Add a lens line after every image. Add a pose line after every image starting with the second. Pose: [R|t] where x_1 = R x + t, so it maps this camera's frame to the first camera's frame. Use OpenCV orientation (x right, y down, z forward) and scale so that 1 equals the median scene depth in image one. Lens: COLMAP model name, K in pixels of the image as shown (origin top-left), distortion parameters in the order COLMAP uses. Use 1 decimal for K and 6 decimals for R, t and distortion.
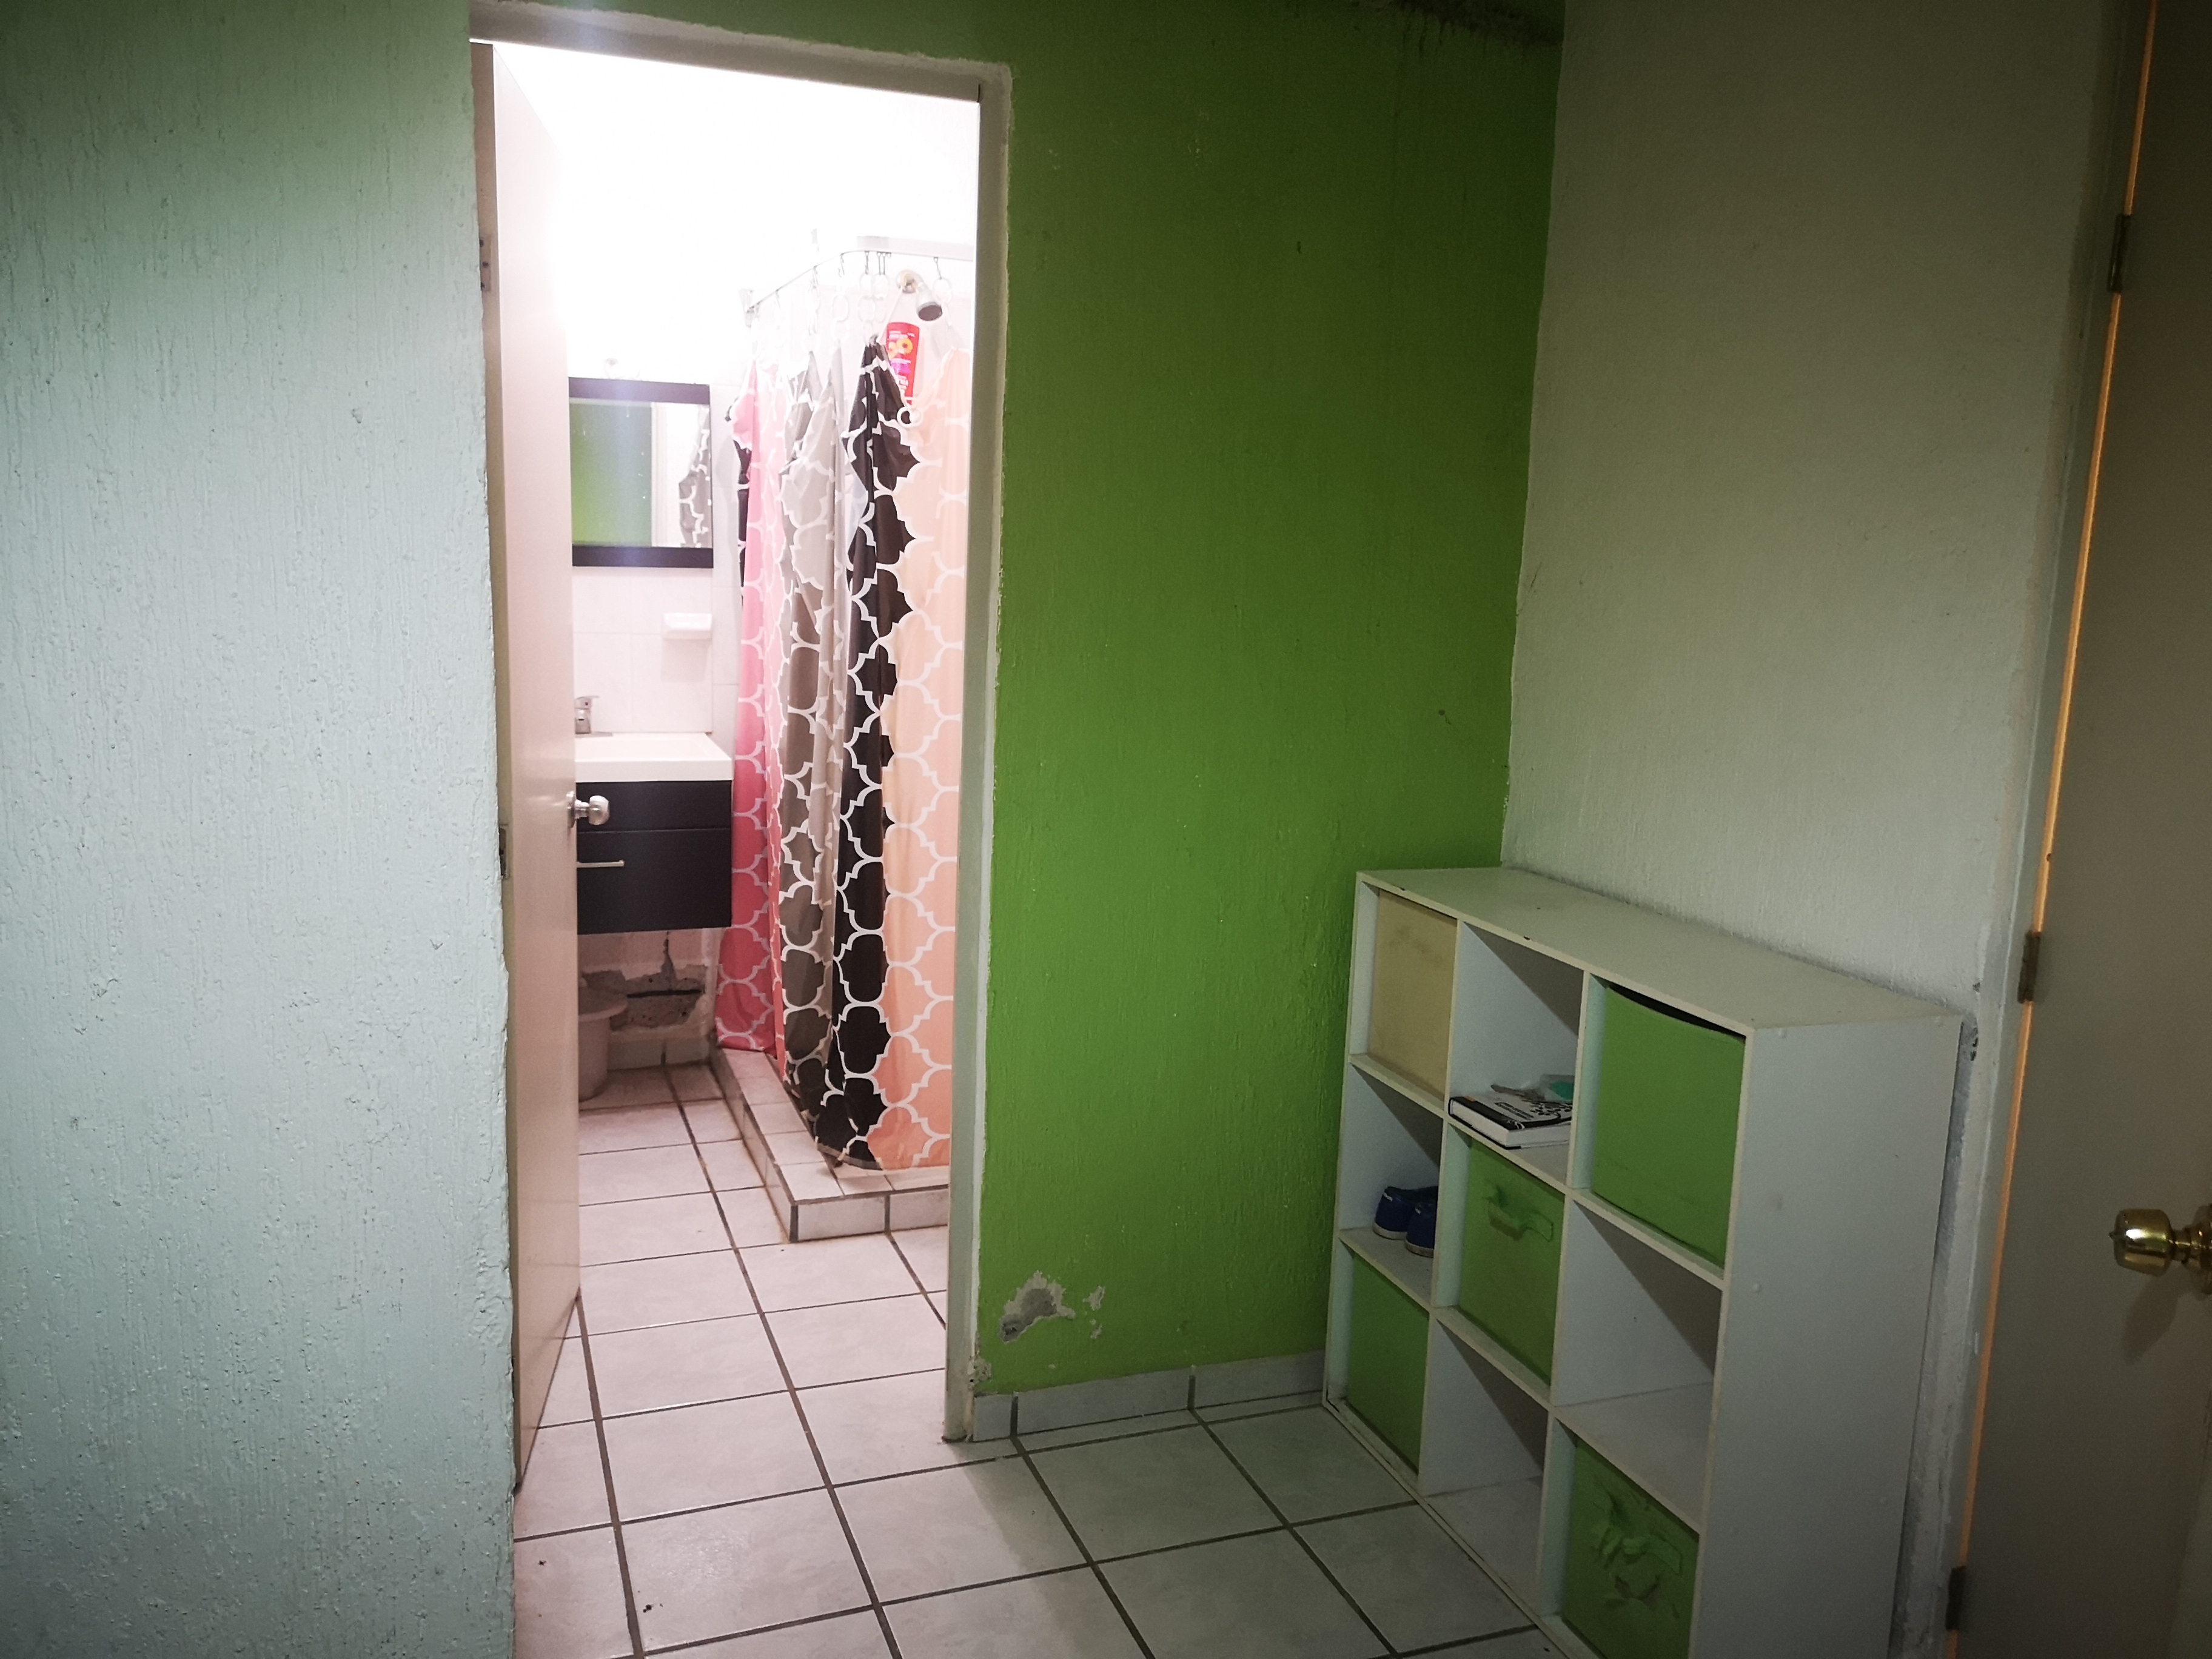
lens RADIAL K [[1701.7, 0, 1106.0], [0, 1701.7, 829.5], [0, 0, 1]] dist [0.039556, -0.060676]
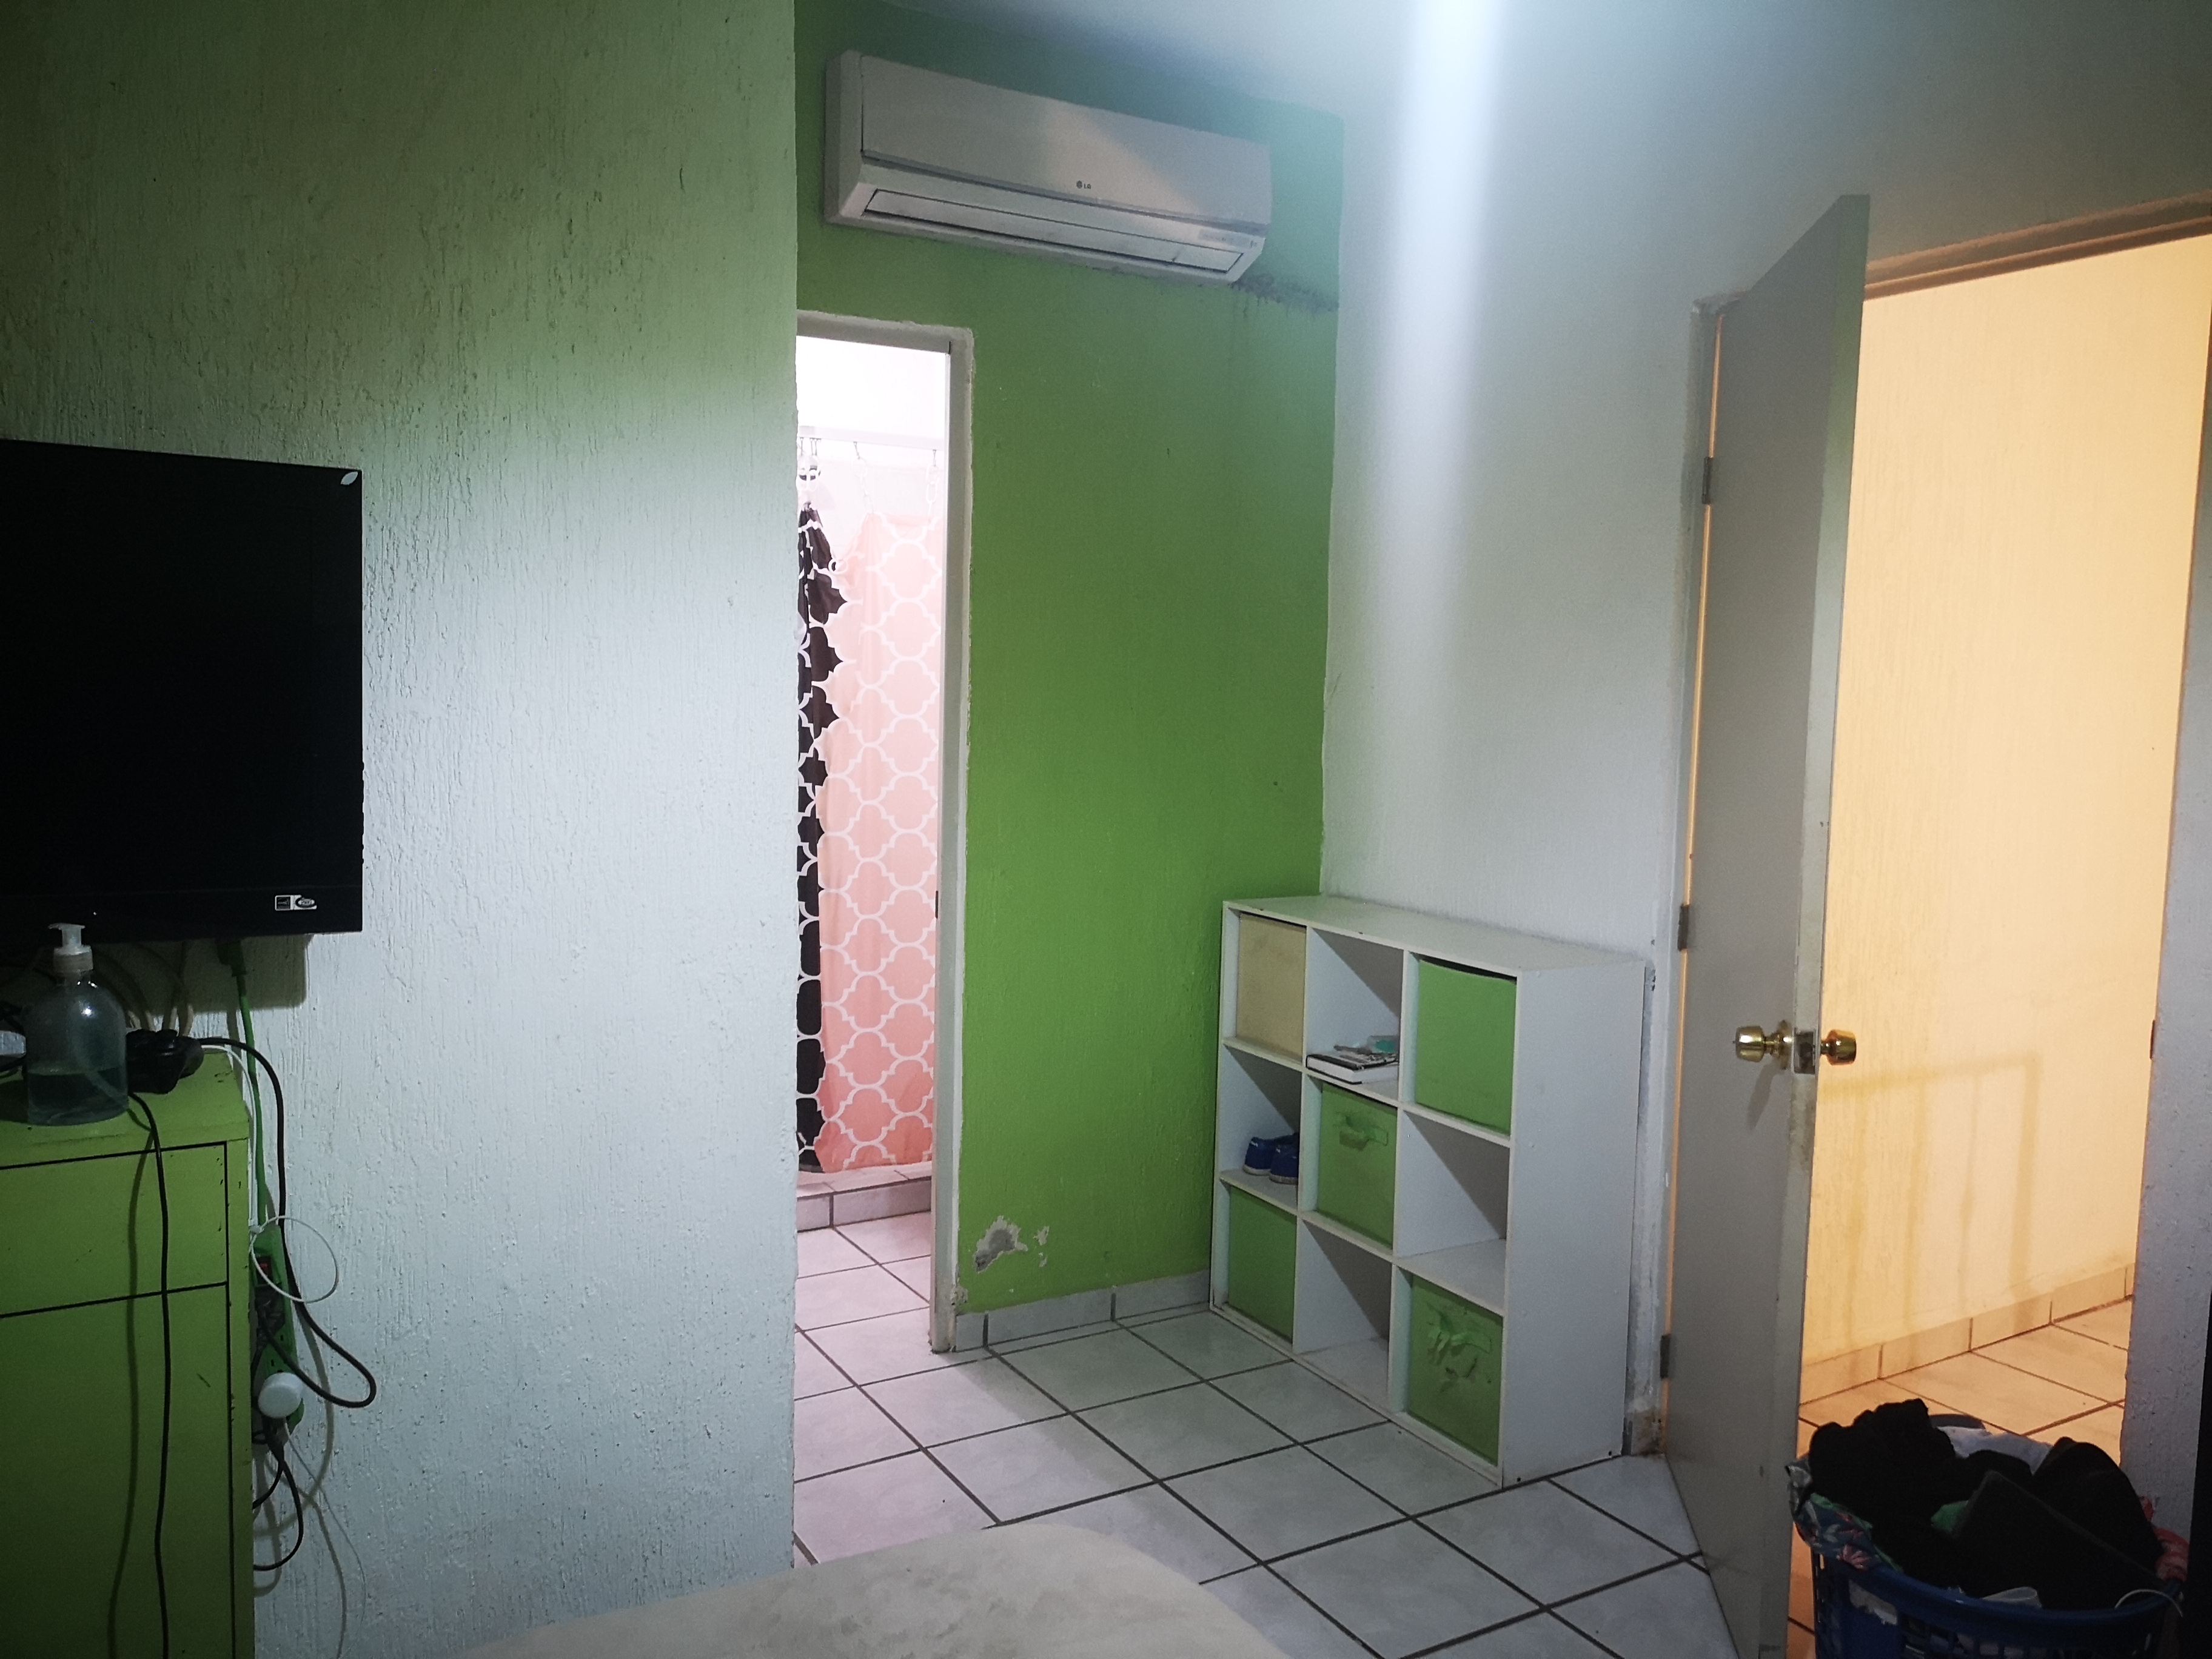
lens RADIAL K [[1710.1, 0, 1106.0], [0, 1710.1, 829.5], [0, 0, 1]] dist [0.004275, -0.000760]
pose [[0.984653, -0.031833, 0.171595, -0.179189], [0.042665, 0.997297, -0.059813, 0.045988], [-0.169227, 0.066217, 0.983350, -0.330866]]
